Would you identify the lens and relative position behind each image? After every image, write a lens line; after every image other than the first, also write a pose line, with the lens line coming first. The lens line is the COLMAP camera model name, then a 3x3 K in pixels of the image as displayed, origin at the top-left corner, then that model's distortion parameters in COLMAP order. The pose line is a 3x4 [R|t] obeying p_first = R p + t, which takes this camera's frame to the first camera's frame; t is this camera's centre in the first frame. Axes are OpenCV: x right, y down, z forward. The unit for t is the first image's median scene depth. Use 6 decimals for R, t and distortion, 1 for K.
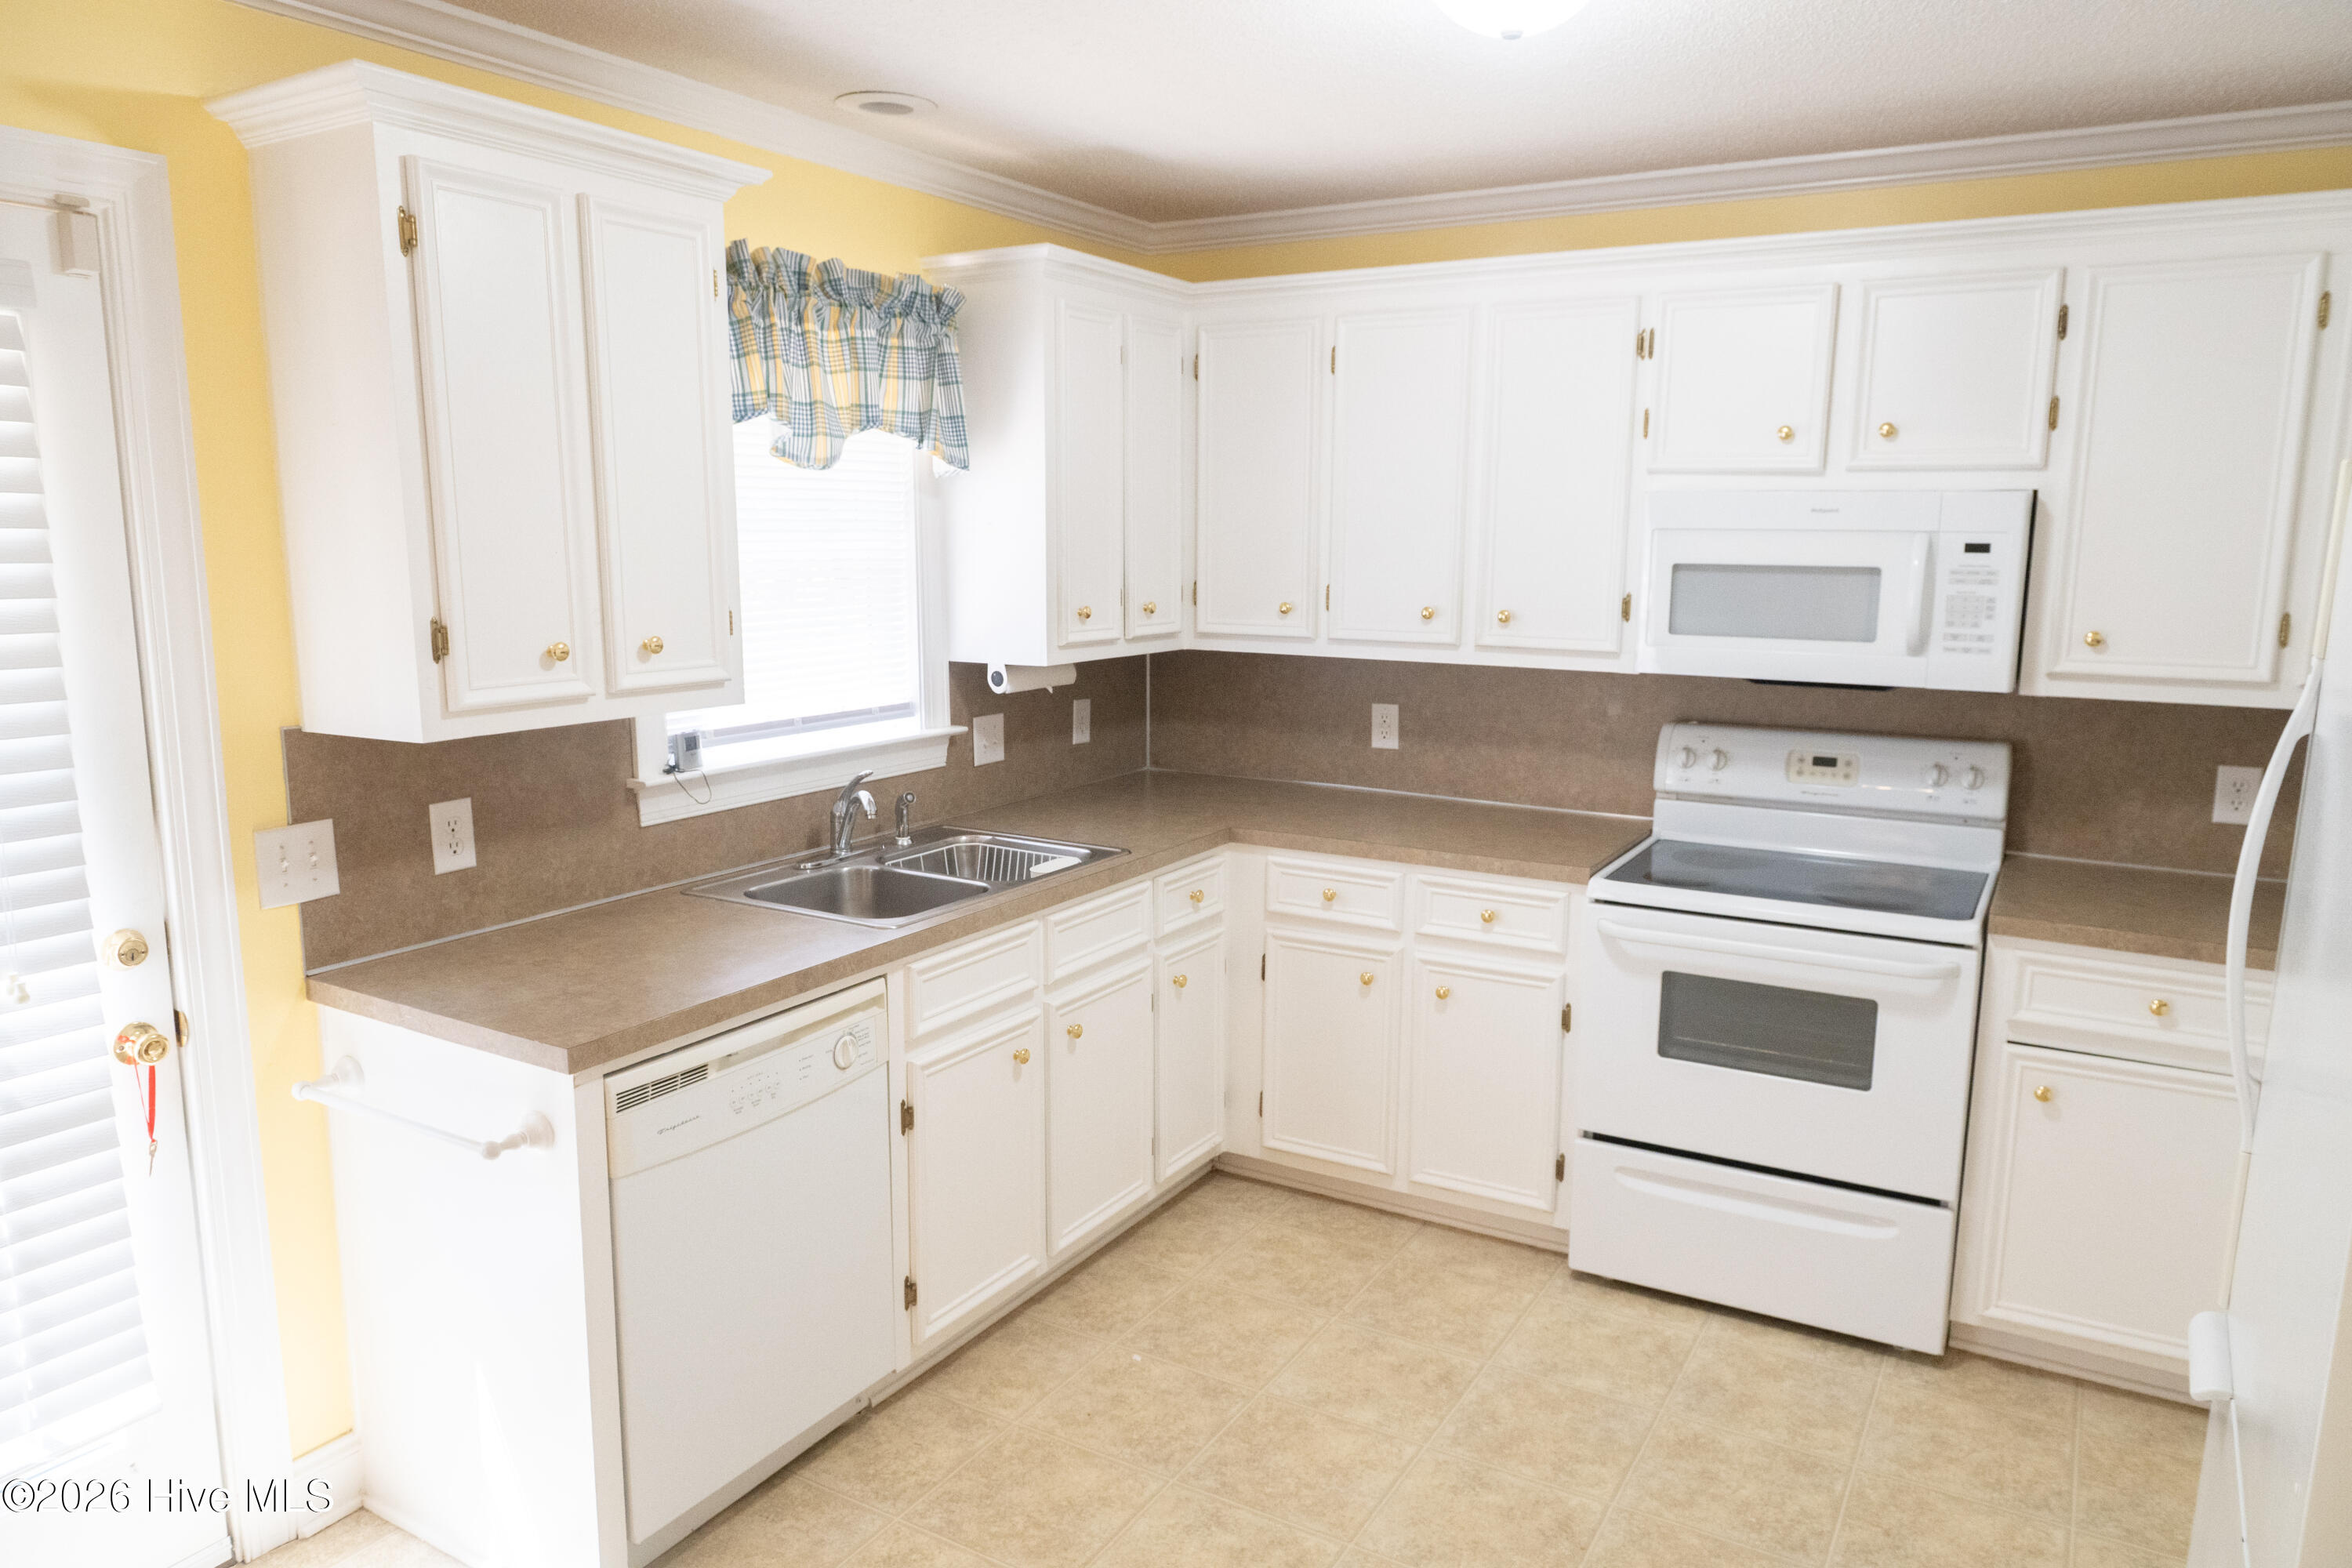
lens RADIAL K [[1606.6, 0, 1183.4], [0, 1606.6, 785.0], [0, 0, 1]] dist [-0.000177, -0.000390]
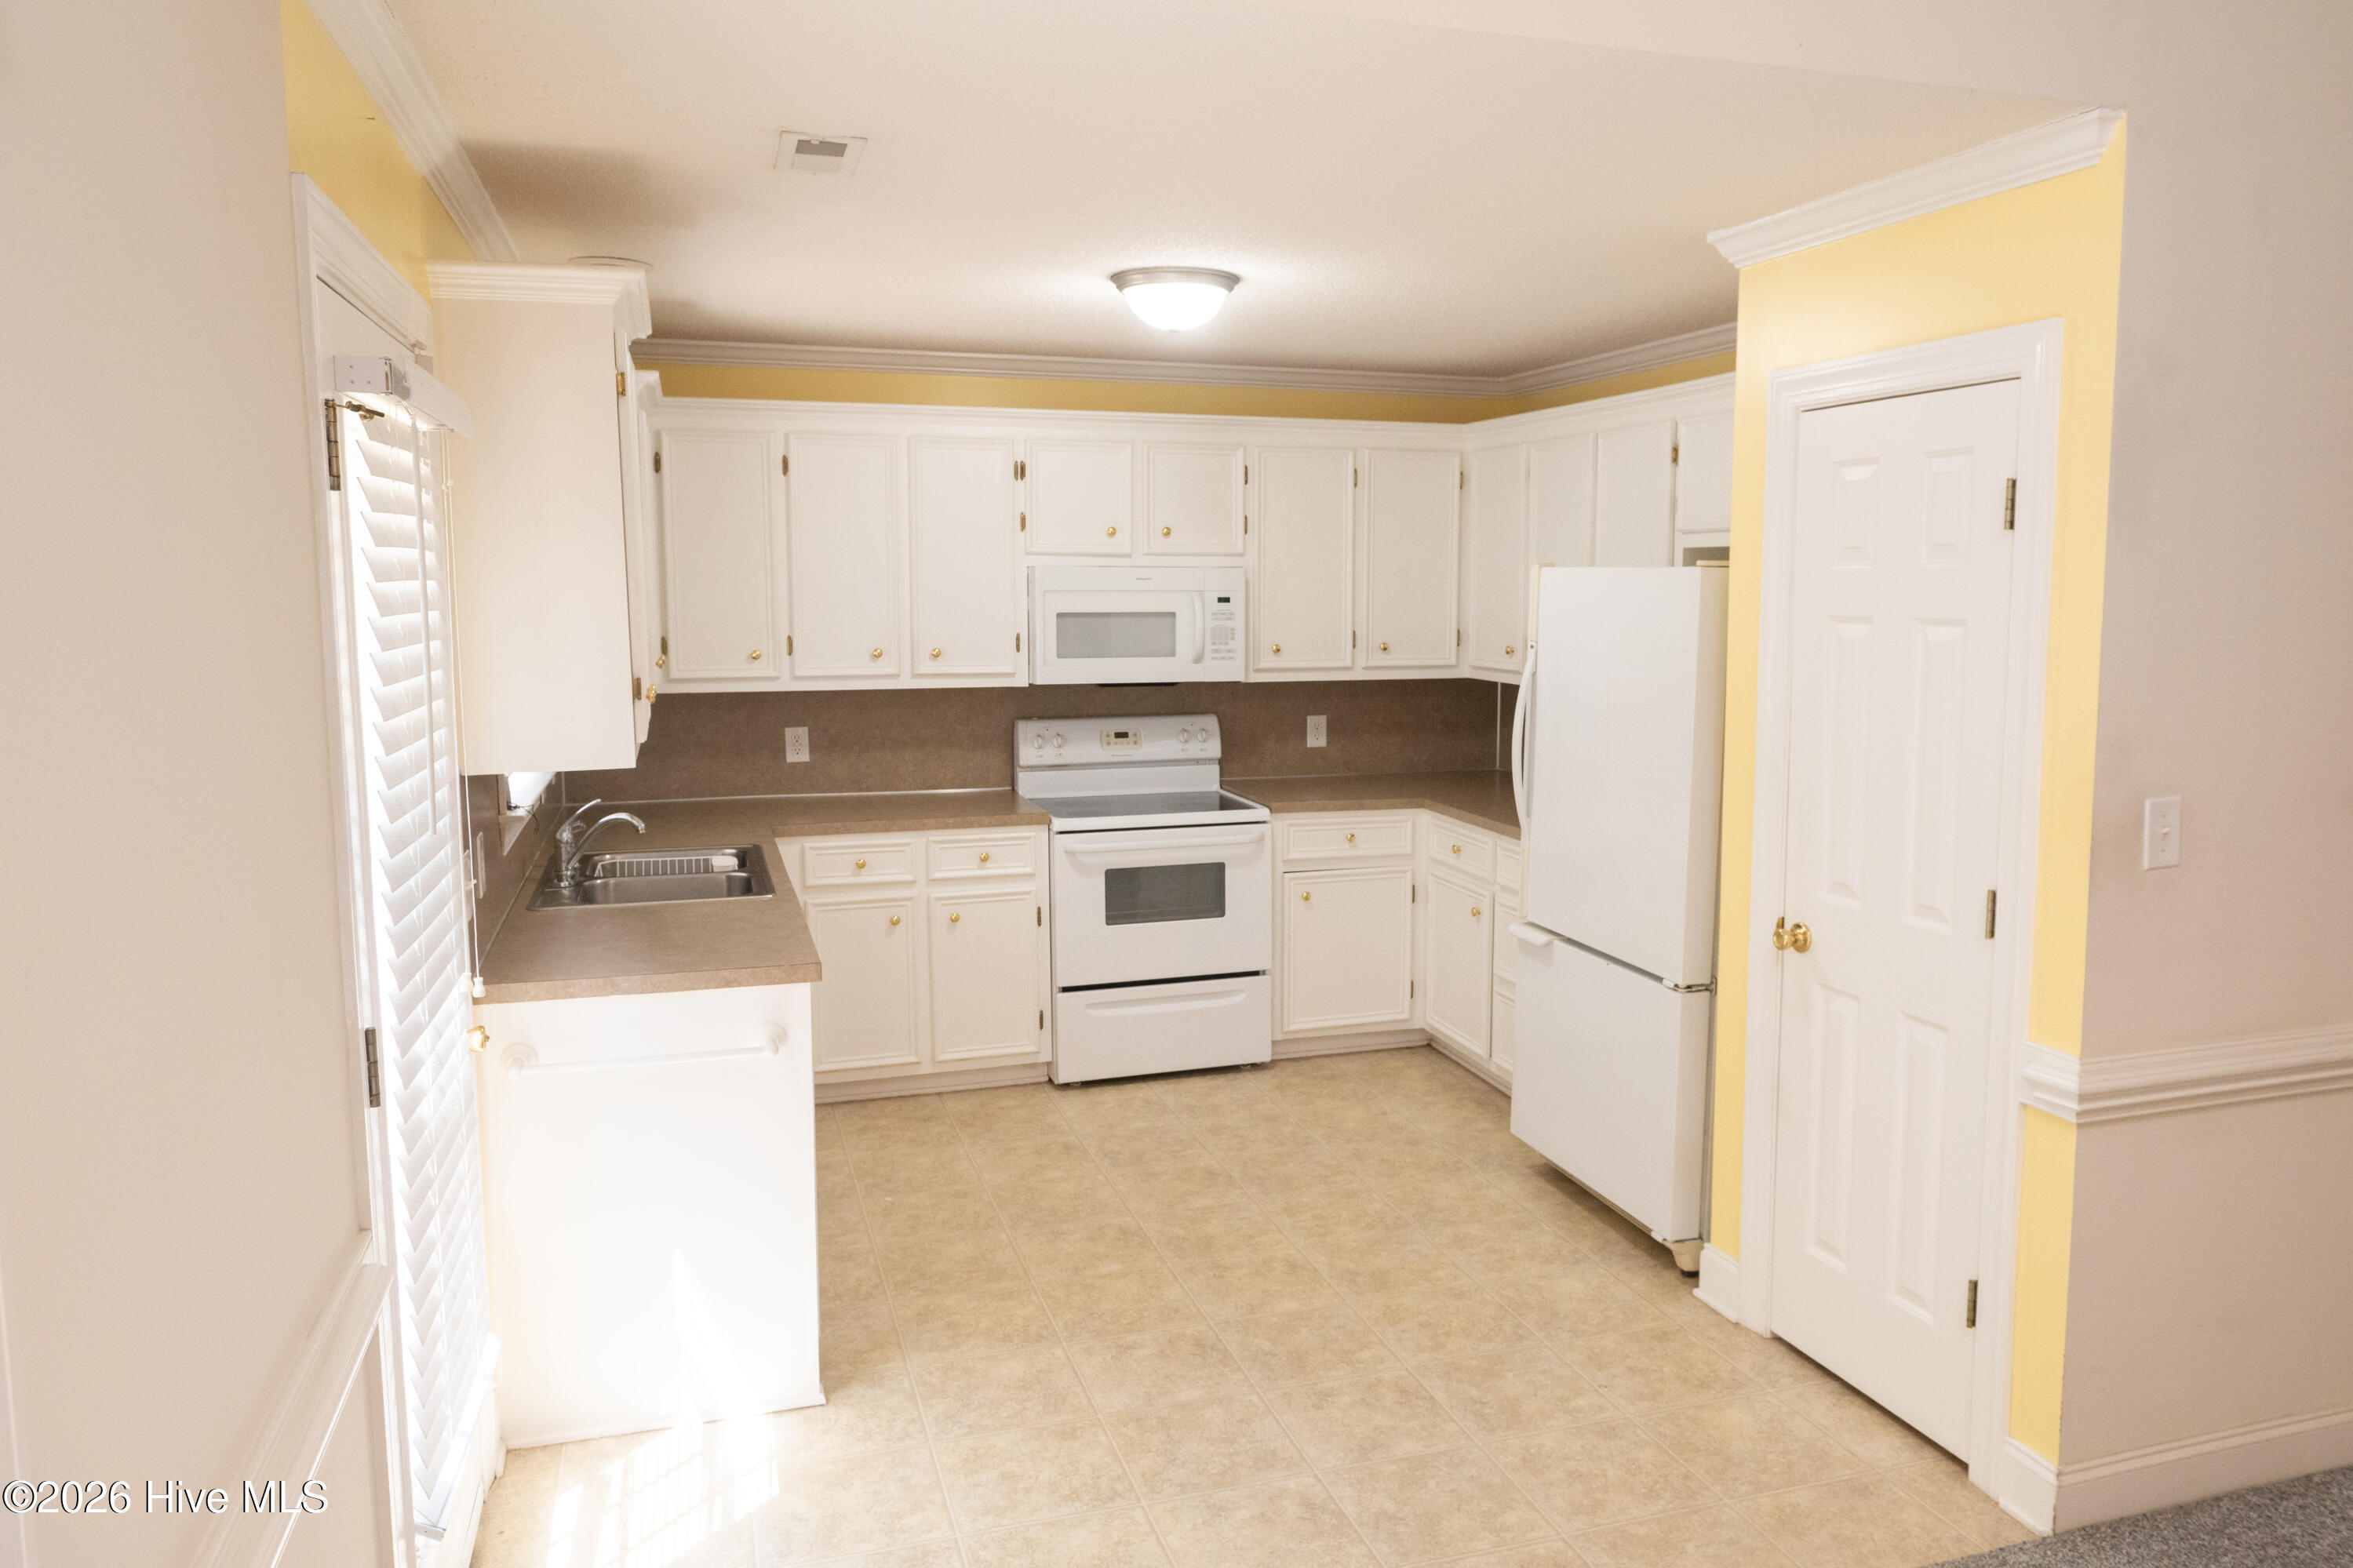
lens RADIAL K [[1658.6, 0, 1295.6], [0, 1658.6, 742.2], [0, 0, 1]] dist [0.029359, -0.000228]
pose [[0.634789, -0.082145, 0.768306, -0.788833], [0.127577, 0.991828, 0.000636, 0.014094], [-0.762080, 0.097614, 0.640082, -0.186319]]
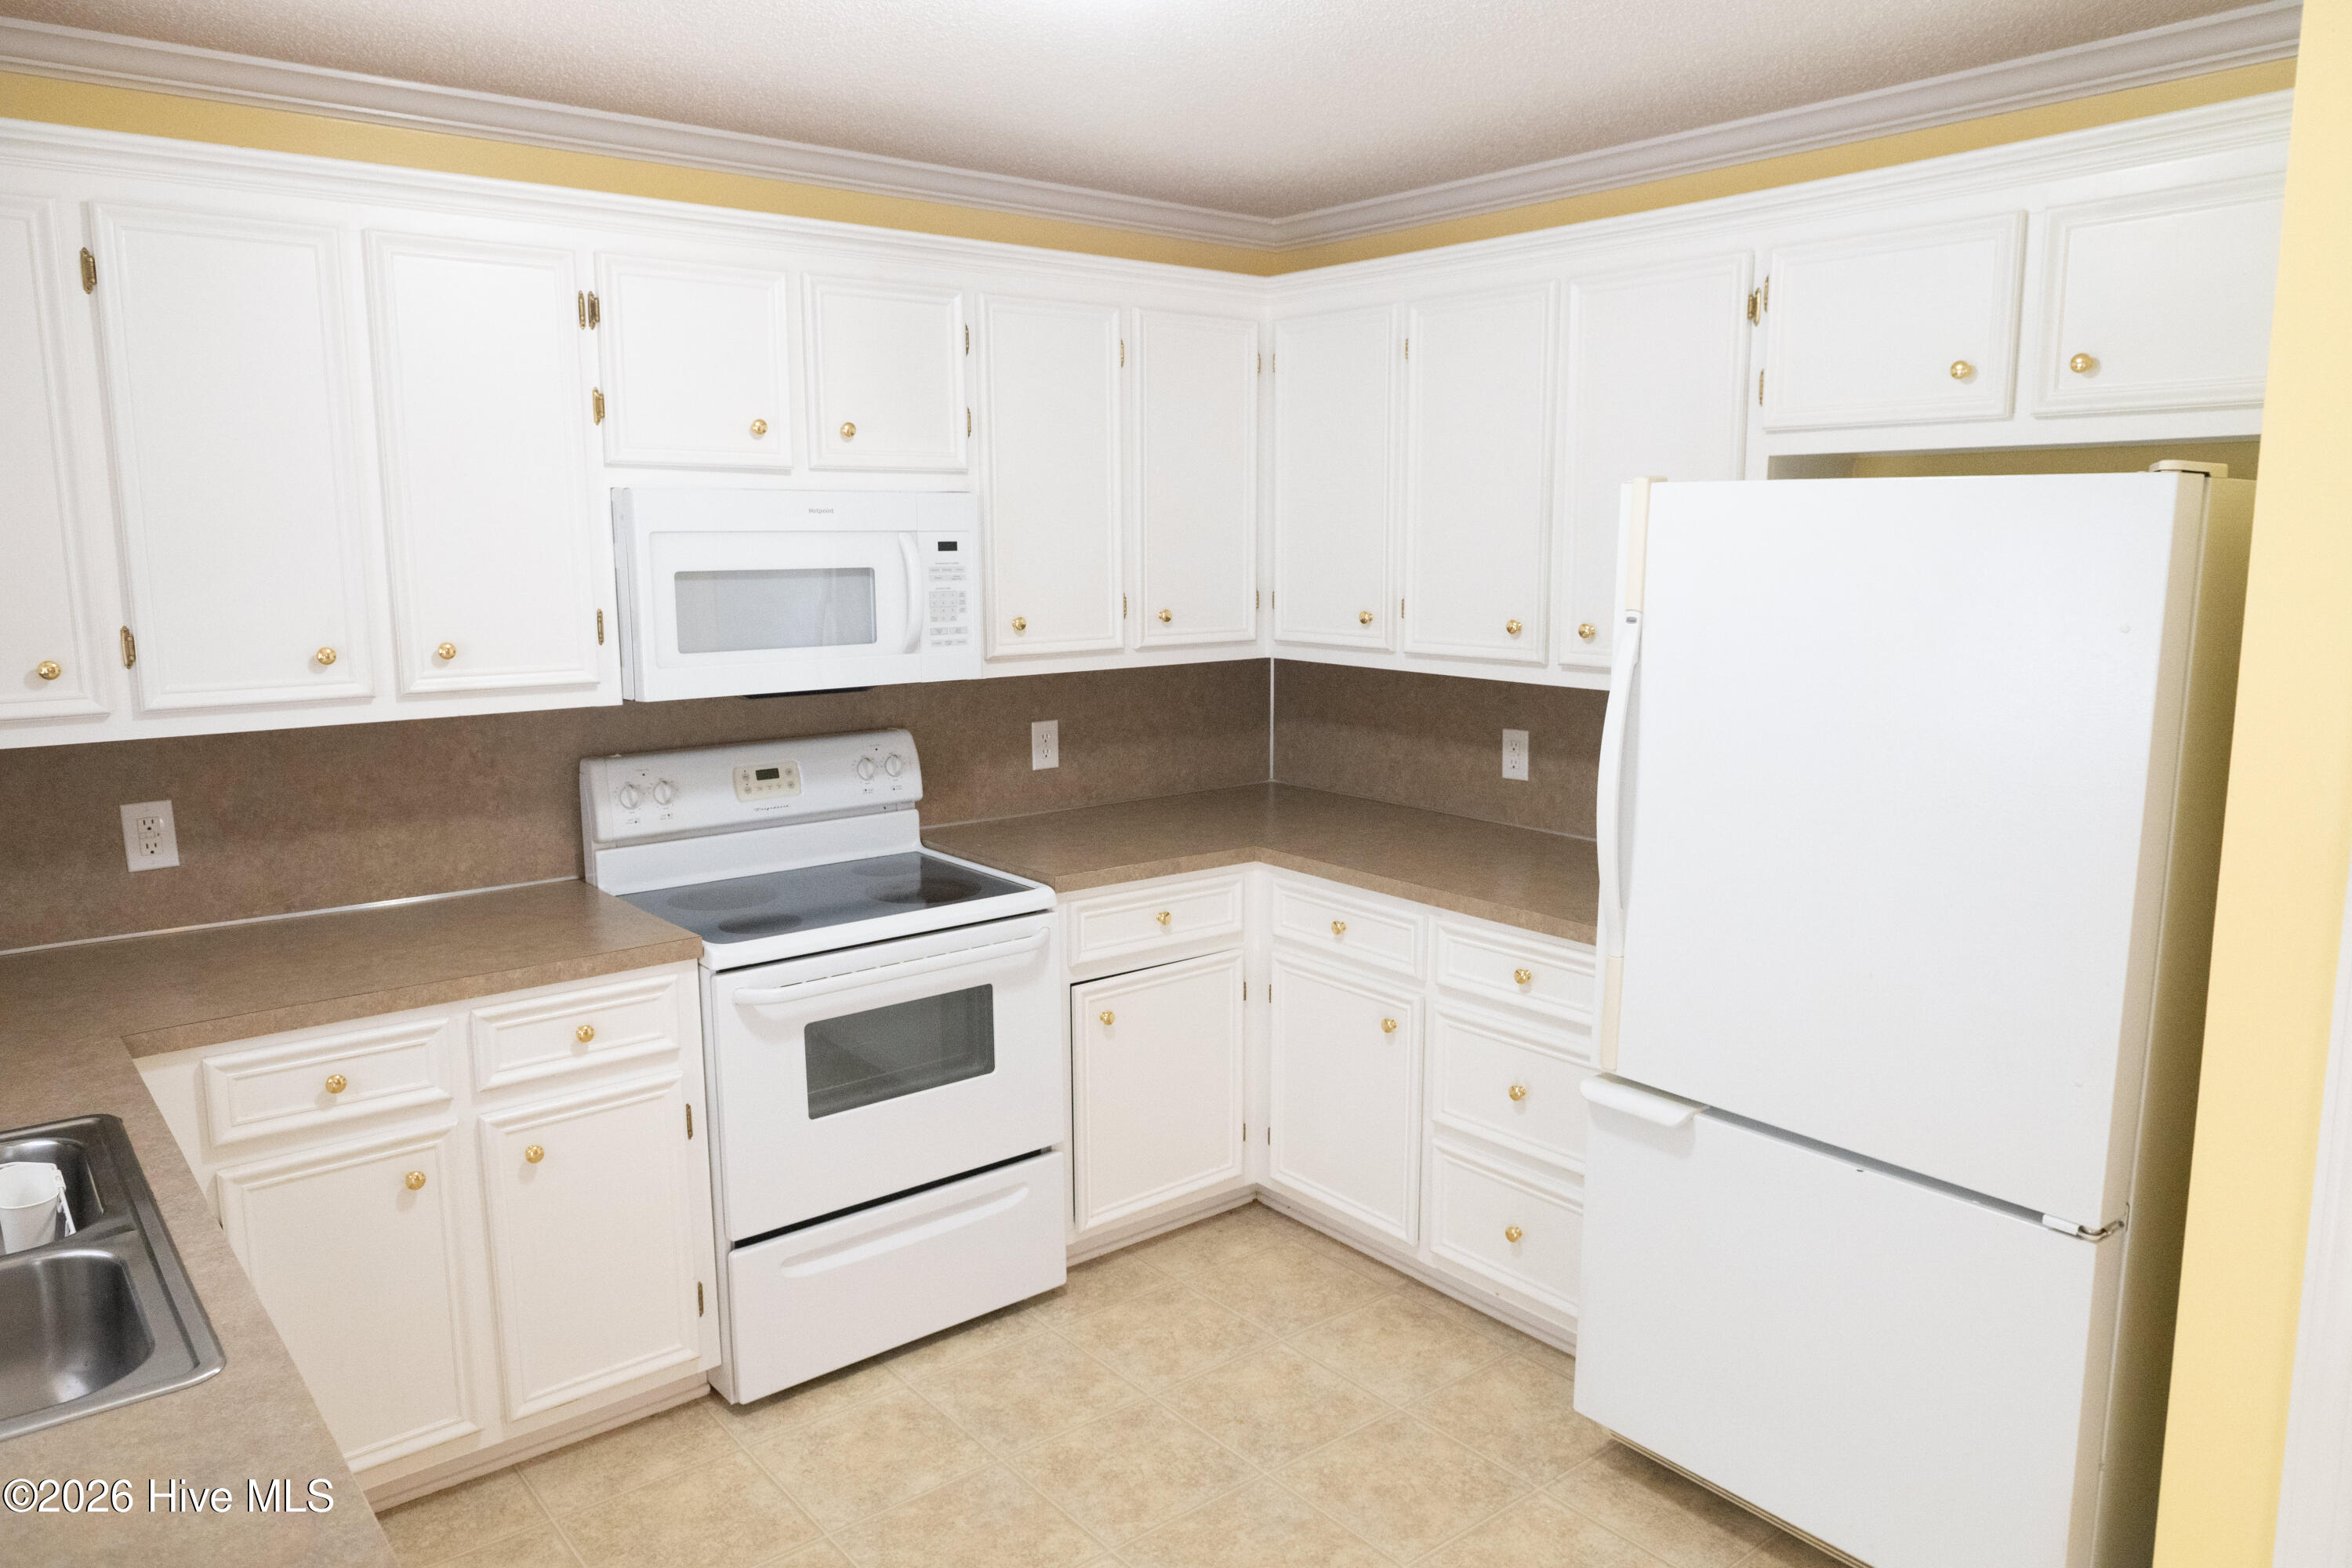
lens RADIAL K [[1602.1, 0, 1227.0], [0, 1602.1, 777.9], [0, 0, 1]] dist [-0.000121, 0.000146]
pose [[0.335775, -0.154752, 0.929143, -0.412916], [0.157536, 0.981745, 0.106583, -0.074372], [-0.928675, 0.110585, 0.354024, 0.432898]]
